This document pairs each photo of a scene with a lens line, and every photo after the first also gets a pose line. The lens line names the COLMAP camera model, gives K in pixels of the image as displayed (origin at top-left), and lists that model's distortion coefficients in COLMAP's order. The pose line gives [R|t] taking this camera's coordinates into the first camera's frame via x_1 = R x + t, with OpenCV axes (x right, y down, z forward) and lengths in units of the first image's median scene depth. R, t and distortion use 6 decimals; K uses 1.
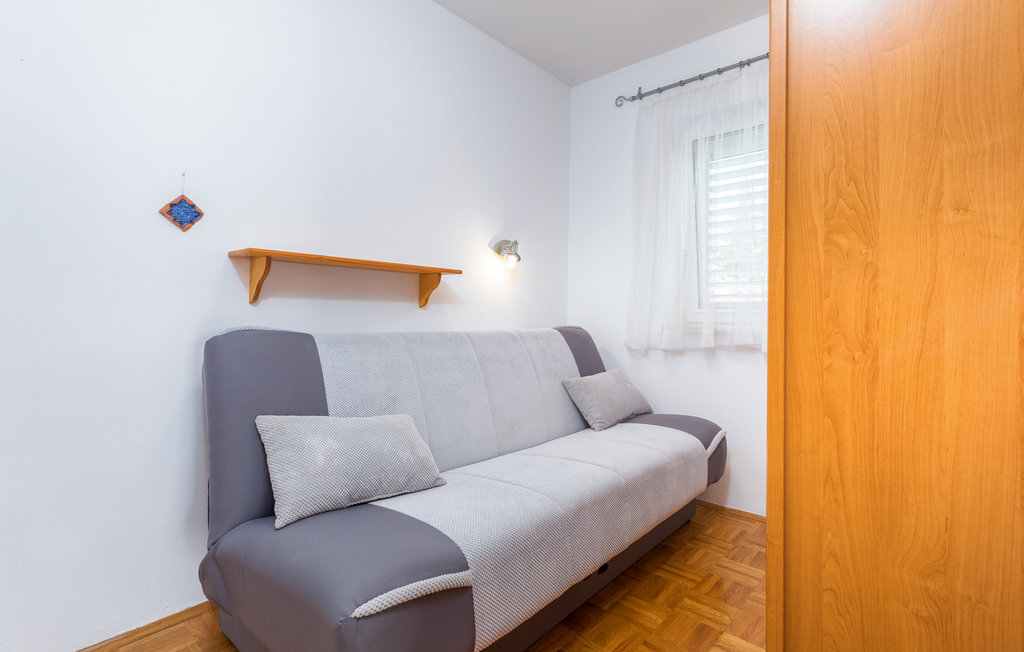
lens RADIAL K [[471.3, 0, 536.3], [0, 471.3, 311.7], [0, 0, 1]] dist [0.008988, -0.002139]
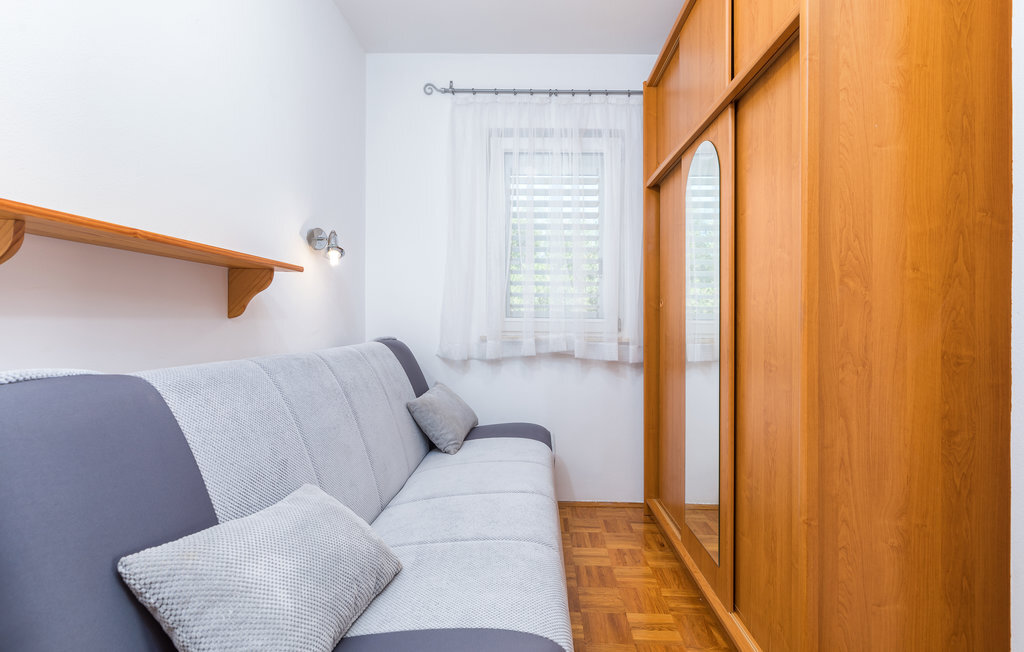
lens RADIAL K [[471.3, 0, 515.6], [0, 471.3, 325.0], [0, 0, 1]] dist [0.008988, -0.002139]
pose [[0.767584, -0.007078, 0.640910, -0.545662], [-0.013694, 0.999530, 0.027439, -0.034204], [-0.640802, -0.029838, 0.767126, 0.349263]]
